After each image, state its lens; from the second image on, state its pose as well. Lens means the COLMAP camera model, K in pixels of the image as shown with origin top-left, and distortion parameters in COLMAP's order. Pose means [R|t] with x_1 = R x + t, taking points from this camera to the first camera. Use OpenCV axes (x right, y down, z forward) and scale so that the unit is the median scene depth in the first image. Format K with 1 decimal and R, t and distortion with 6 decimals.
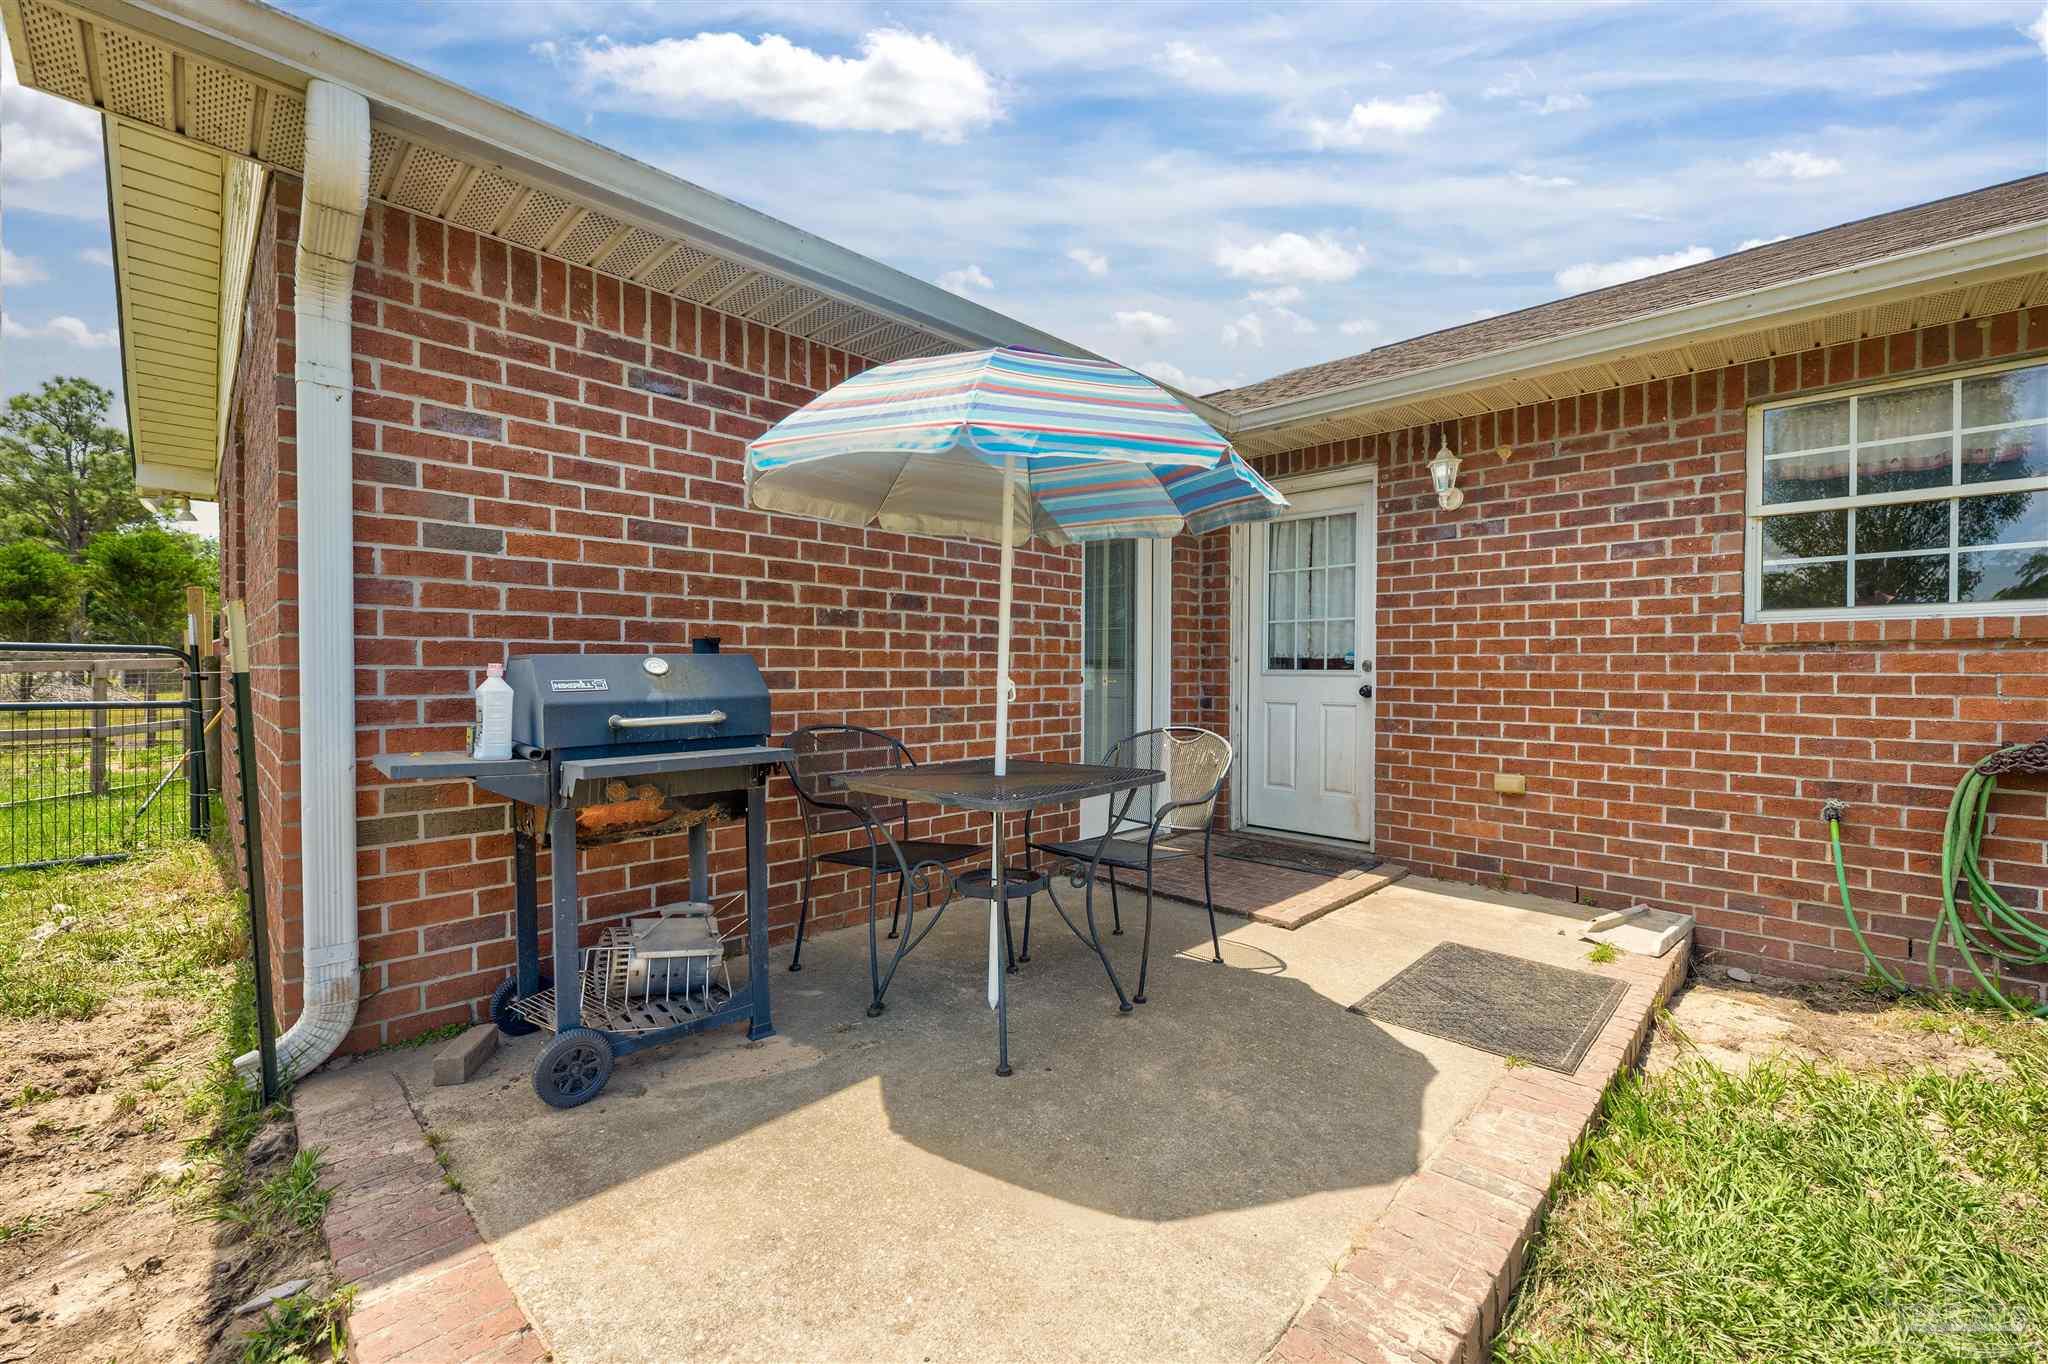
lens RADIAL K [[826.1, 0, 1028.5], [0, 826.1, 675.0], [0, 0, 1]] dist [-0.001326, -0.000185]
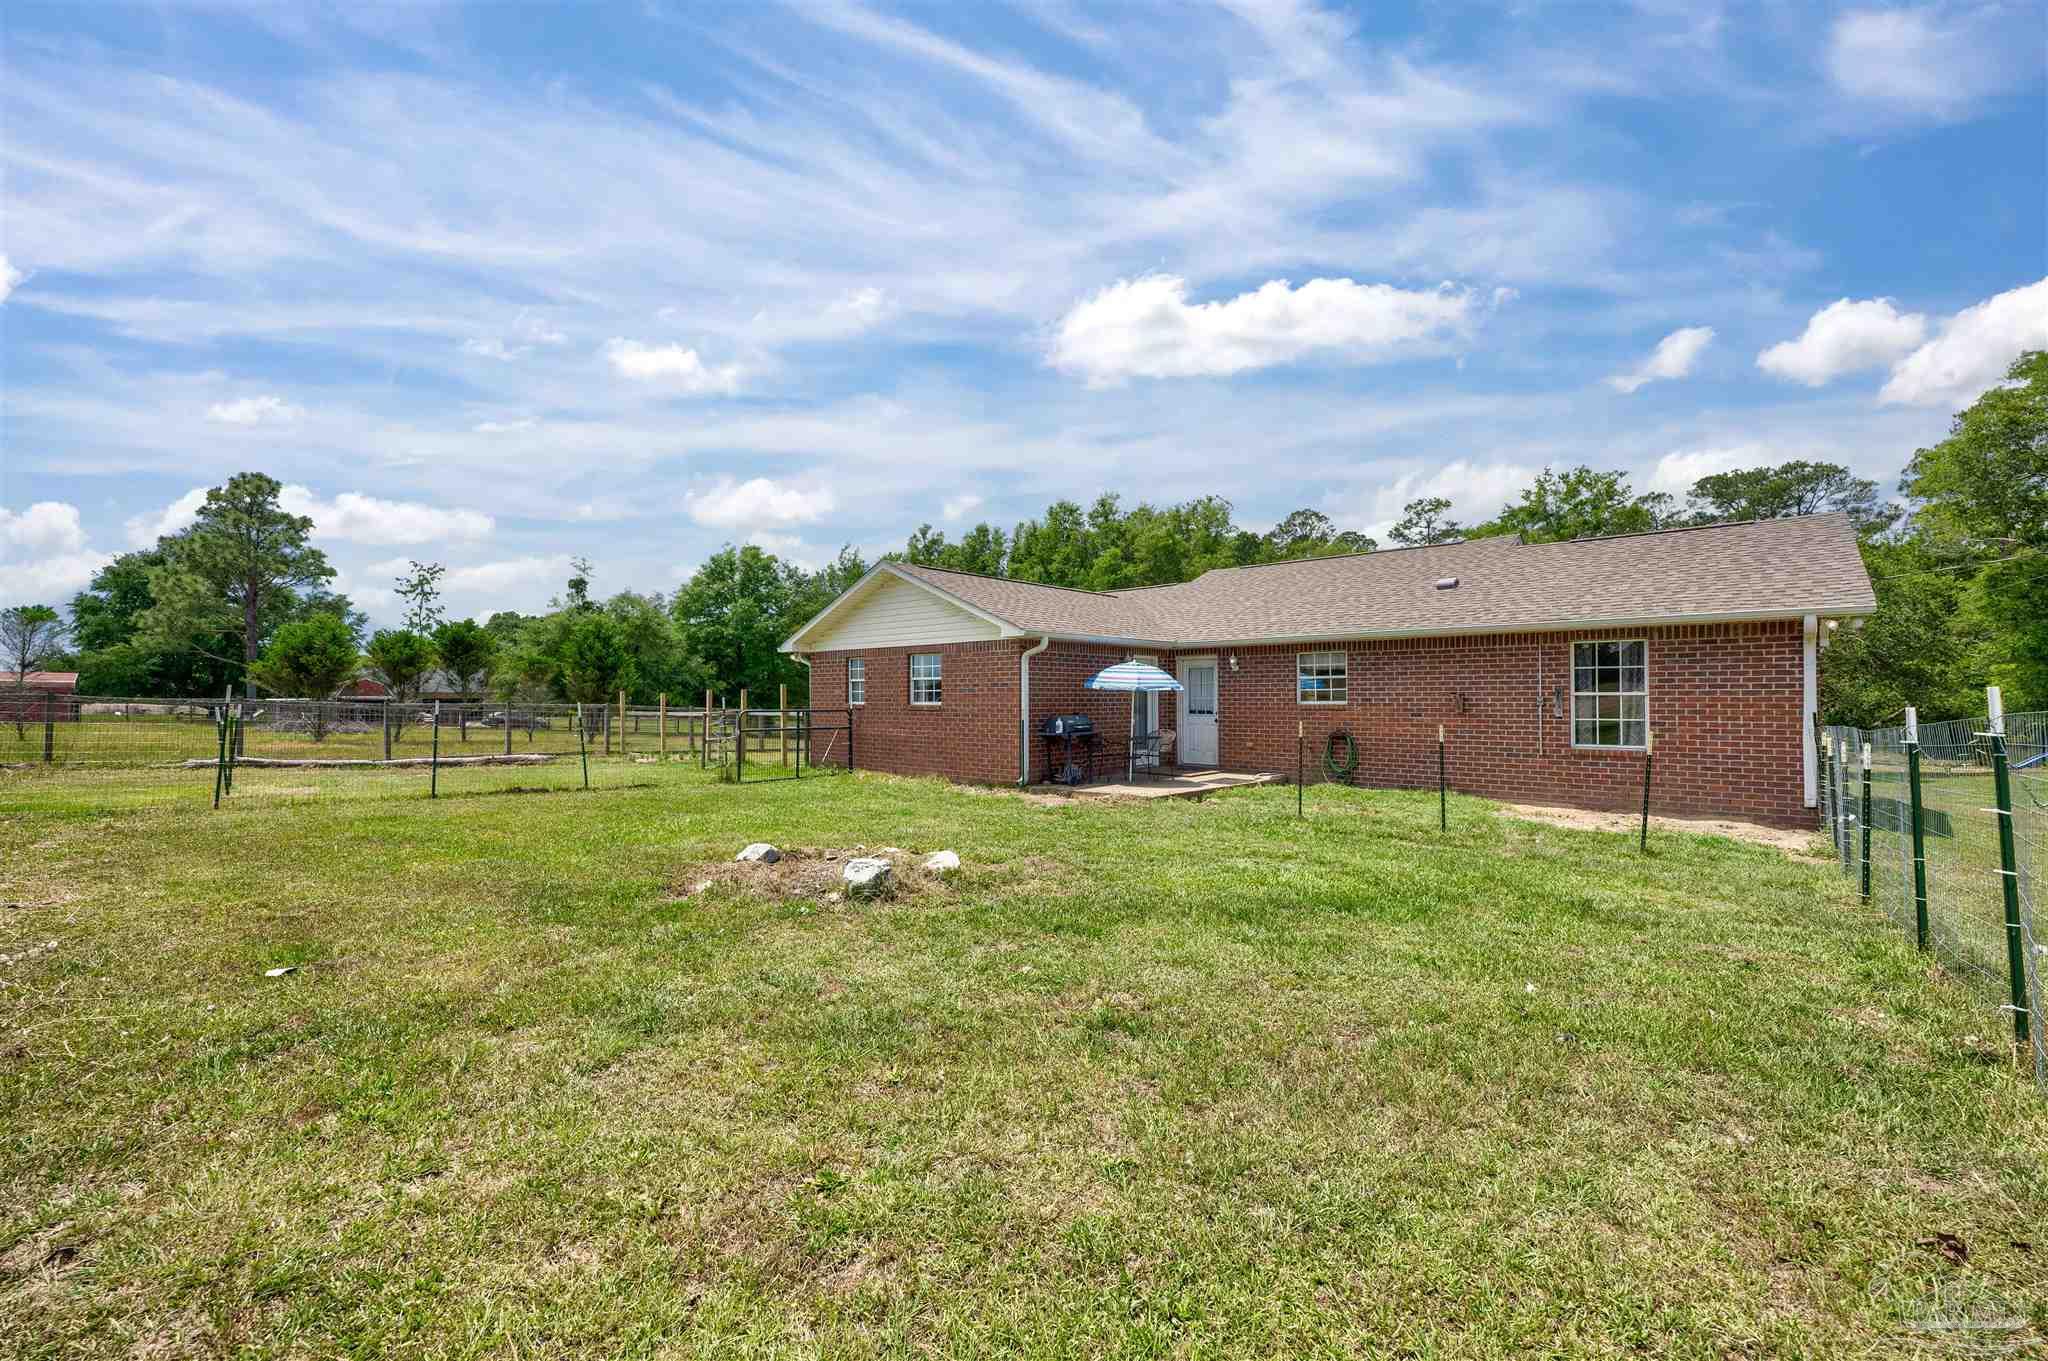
lens RADIAL K [[826.1, 0, 1028.5], [0, 826.1, 673.5], [0, 0, 1]] dist [-0.001326, -0.000185]
pose [[0.998623, -0.005123, 0.052210, -0.602712], [0.006949, 0.999368, -0.034847, -0.067390], [-0.051998, 0.035162, 0.998028, -2.635742]]
